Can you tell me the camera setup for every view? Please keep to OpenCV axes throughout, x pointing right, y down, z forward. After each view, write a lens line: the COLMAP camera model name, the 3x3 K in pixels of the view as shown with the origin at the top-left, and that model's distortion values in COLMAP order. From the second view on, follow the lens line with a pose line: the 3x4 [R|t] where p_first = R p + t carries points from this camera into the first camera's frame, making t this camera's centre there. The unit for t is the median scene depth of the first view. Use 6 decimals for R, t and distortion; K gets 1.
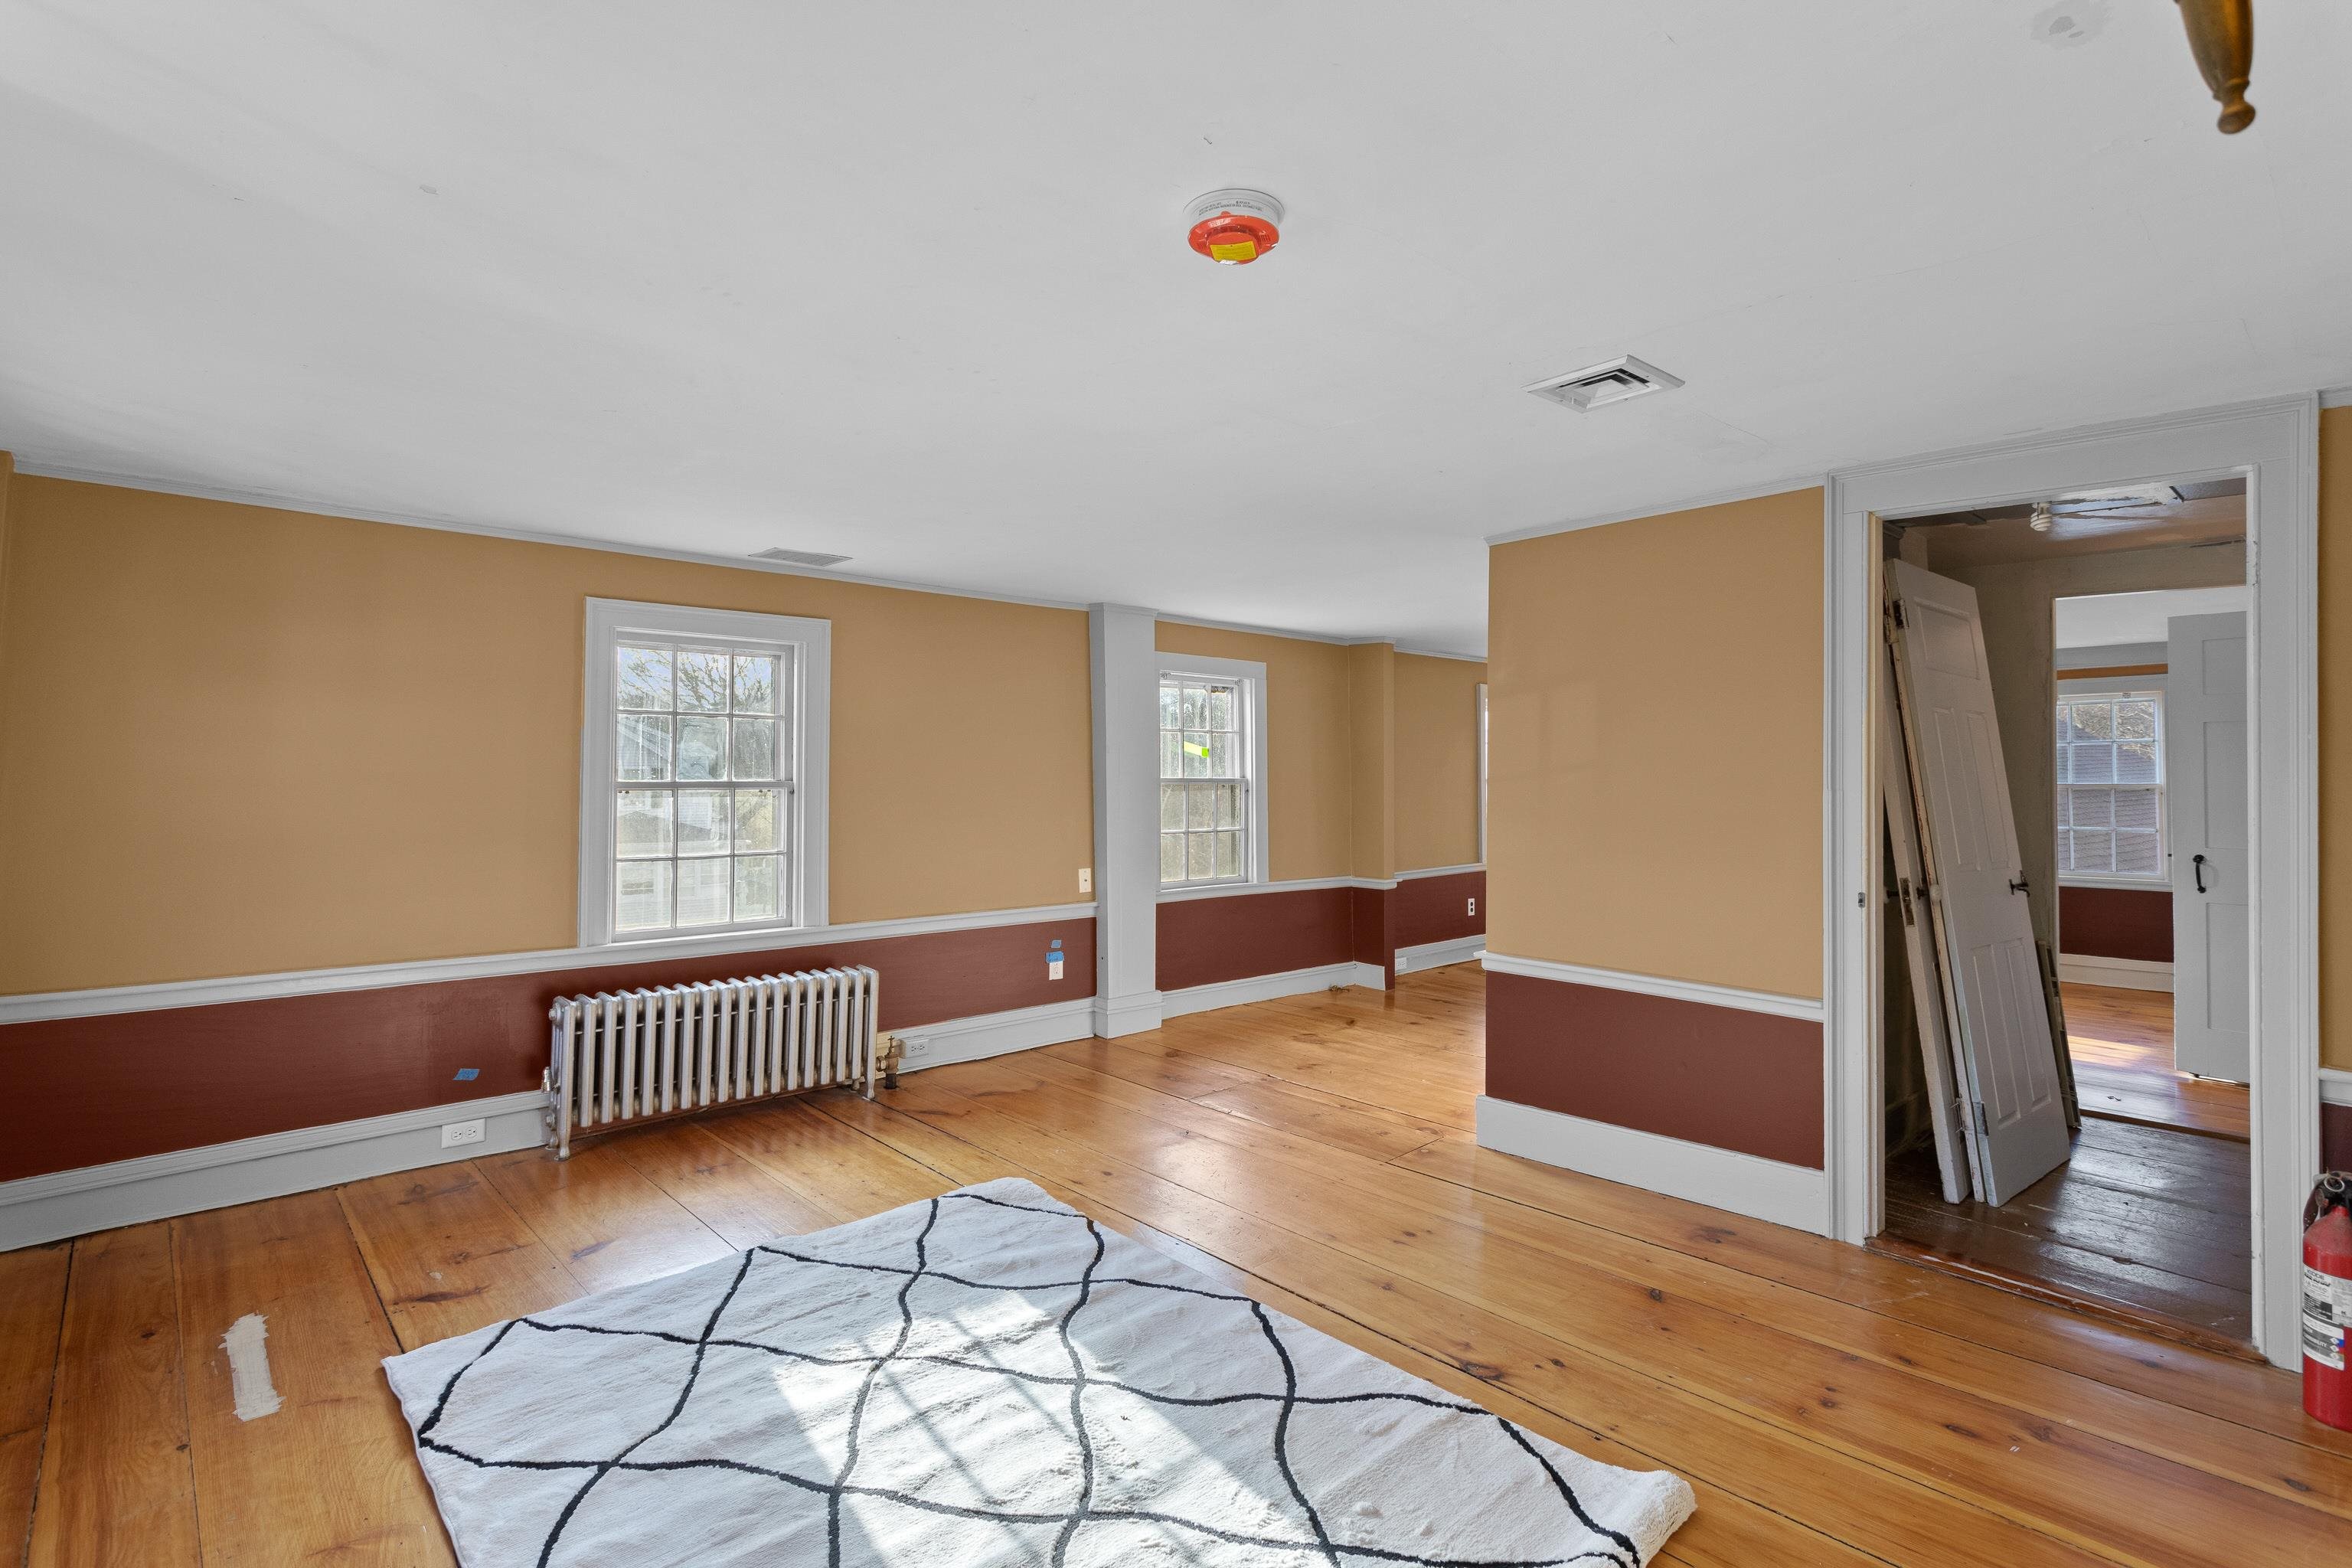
lens RADIAL K [[1116.8, 0, 1187.3], [0, 1116.8, 766.1], [0, 0, 1]] dist [-0.001255, -0.000427]
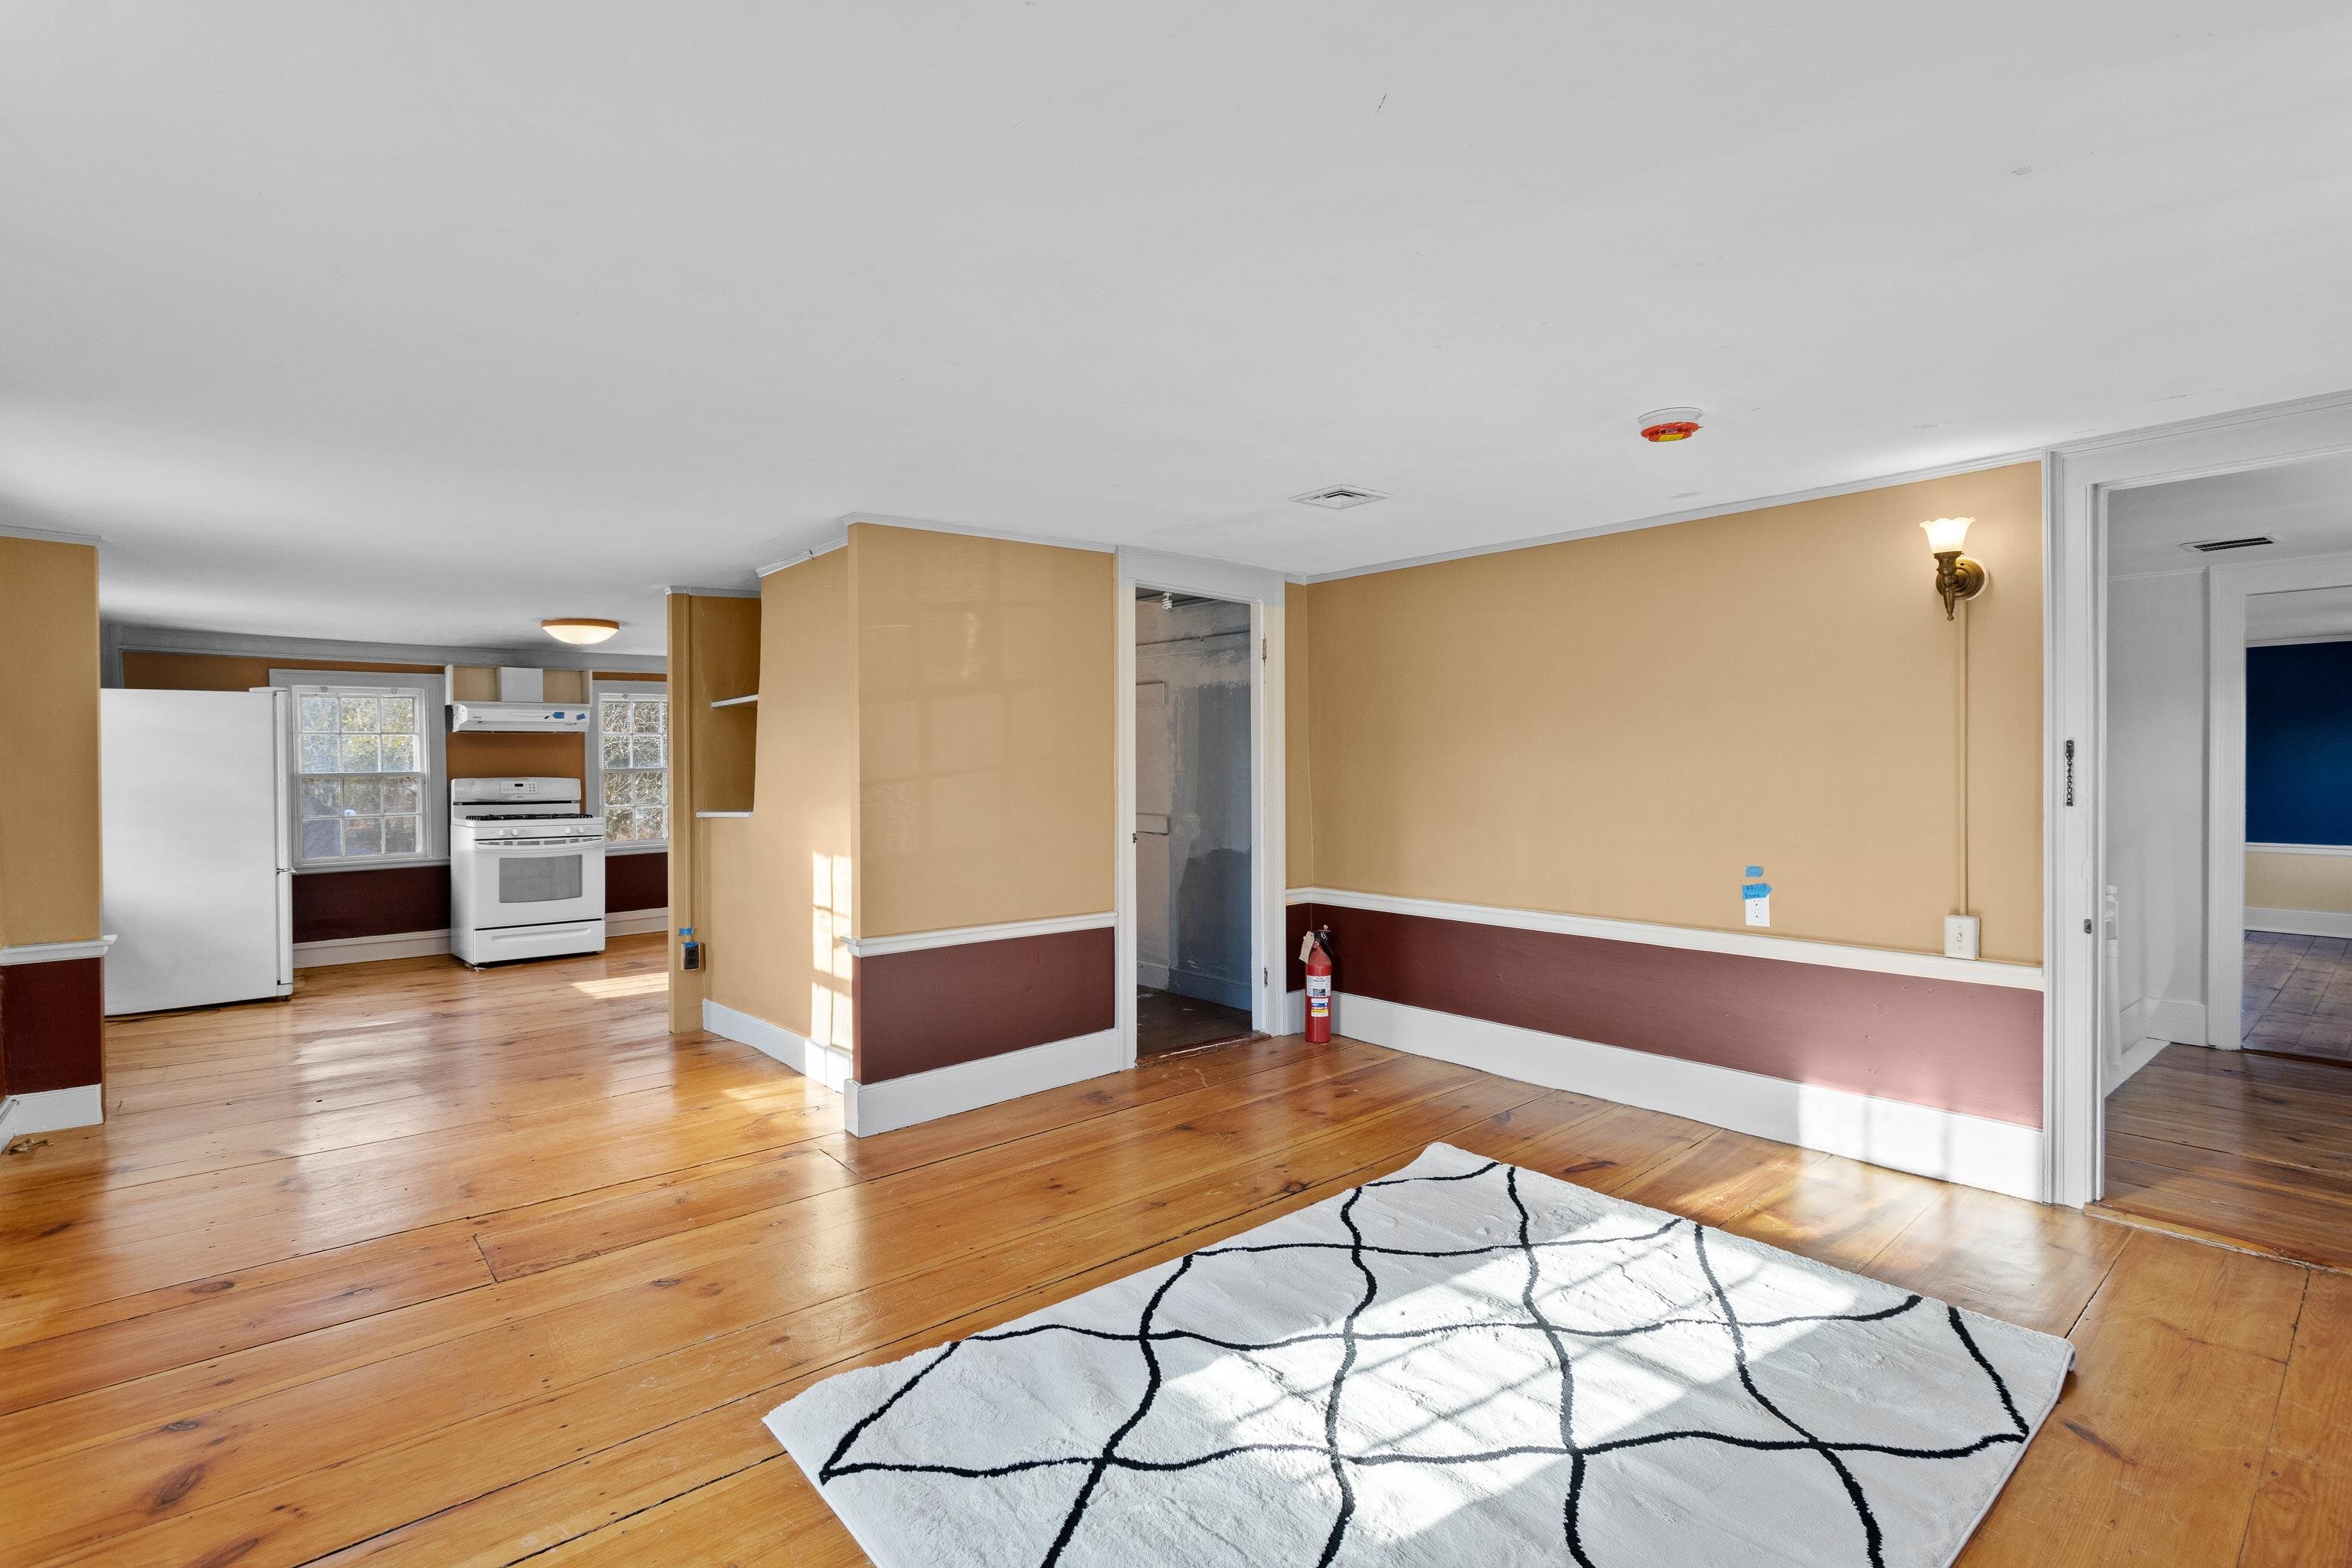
lens RADIAL K [[1116.8, 0, 1187.3], [0, 1116.8, 766.1], [0, 0, 1]] dist [-0.001255, -0.000427]
pose [[0.038415, -0.011514, 0.999196, -1.065791], [0.003030, 0.999930, 0.011406, 0.011367], [-0.999257, 0.002590, 0.038447, 1.048388]]
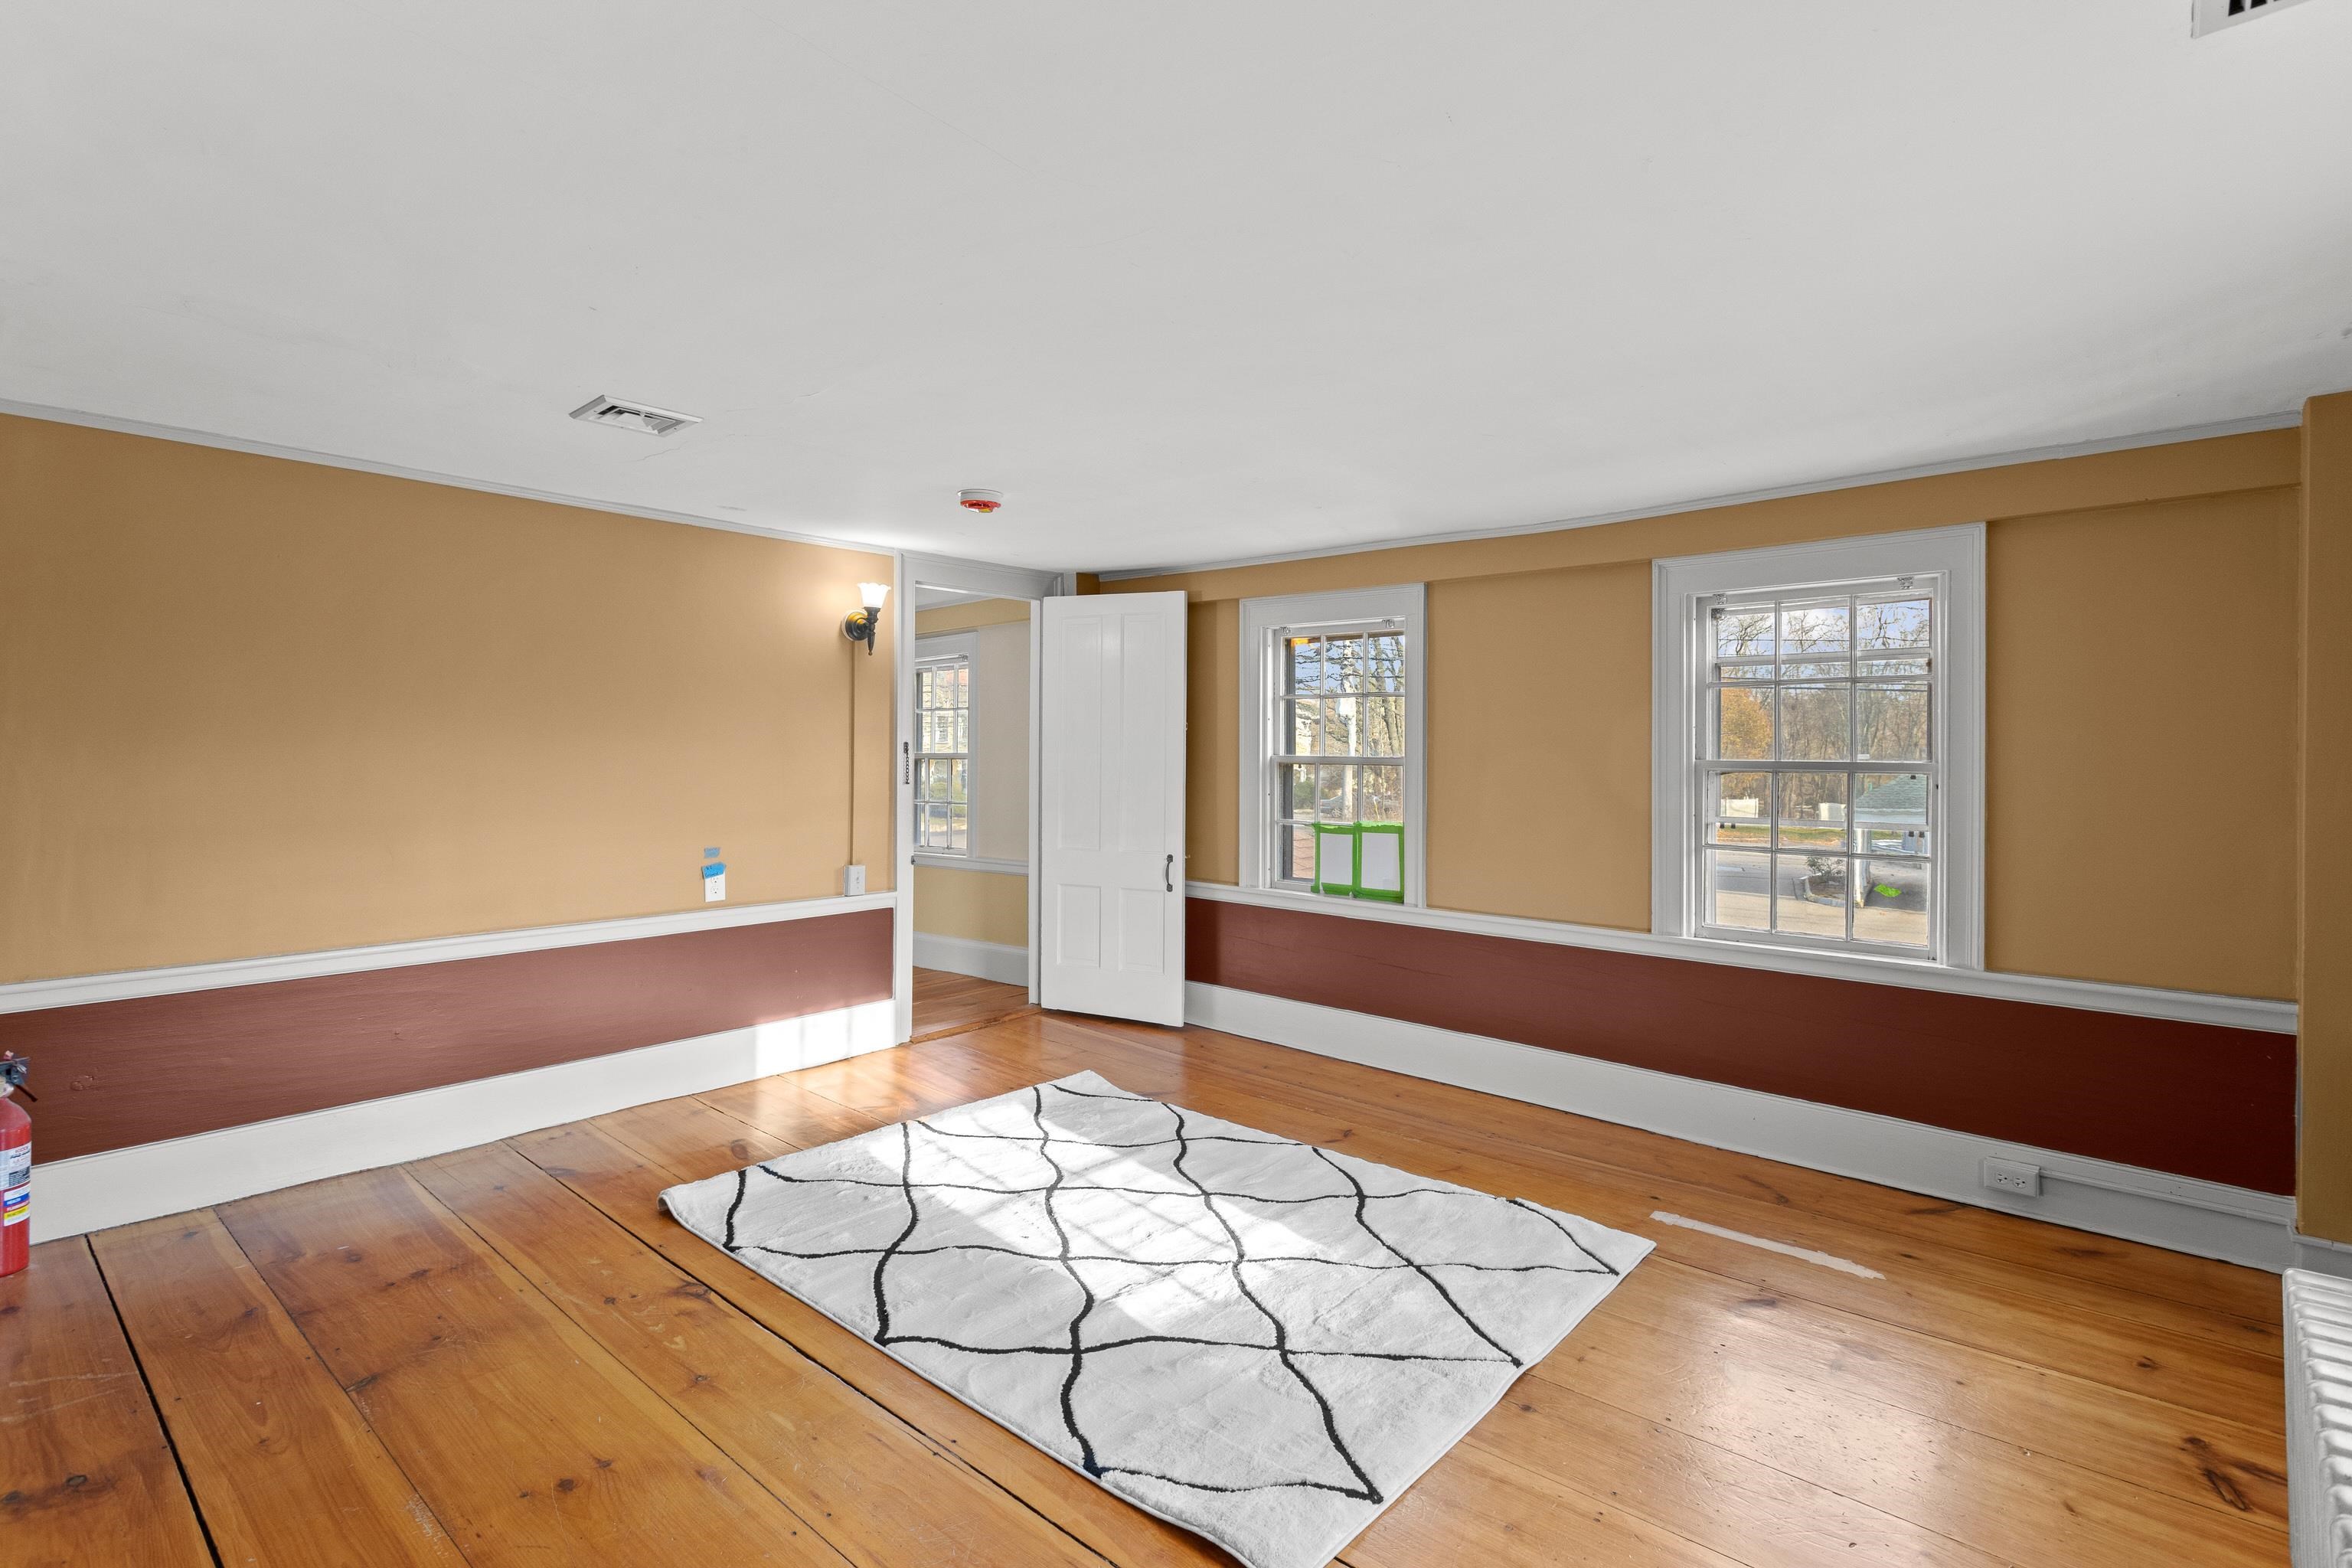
lens RADIAL K [[1116.8, 0, 1187.3], [0, 1116.8, 766.1], [0, 0, 1]] dist [-0.001255, -0.000427]
pose [[-0.994580, -0.009859, -0.103508, -0.092701], [-0.011186, 0.999862, 0.012250, 0.013511], [0.103373, 0.013341, -0.994553, 2.063153]]
